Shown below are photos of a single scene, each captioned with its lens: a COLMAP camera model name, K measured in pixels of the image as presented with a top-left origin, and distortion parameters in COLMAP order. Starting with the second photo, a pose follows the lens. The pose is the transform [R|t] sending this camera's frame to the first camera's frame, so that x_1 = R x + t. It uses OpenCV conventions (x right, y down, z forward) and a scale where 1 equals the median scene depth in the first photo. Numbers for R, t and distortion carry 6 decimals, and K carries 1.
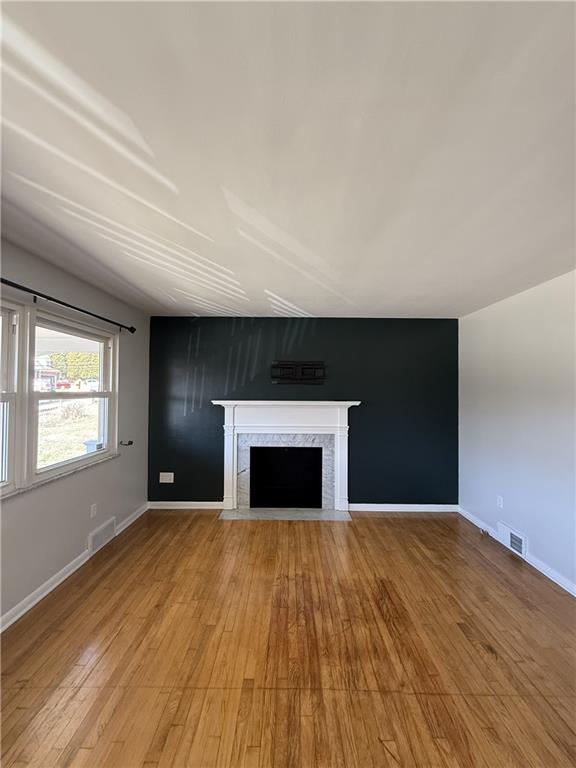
lens RADIAL K [[304.2, 0, 288.0], [0, 304.2, 384.0], [0, 0, 1]] dist [-0.000655, -0.000040]
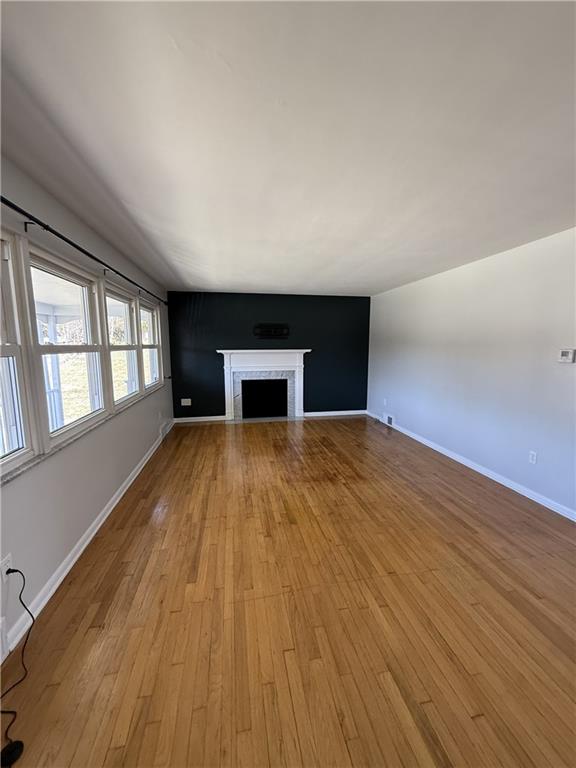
lens RADIAL K [[304.2, 0, 288.0], [0, 304.2, 384.0], [0, 0, 1]] dist [-0.000655, -0.000040]
pose [[0.982264, -0.034464, 0.184306, -0.180458], [0.006629, 0.988731, 0.149559, -0.003187], [-0.187383, -0.145685, 0.971423, -0.553708]]
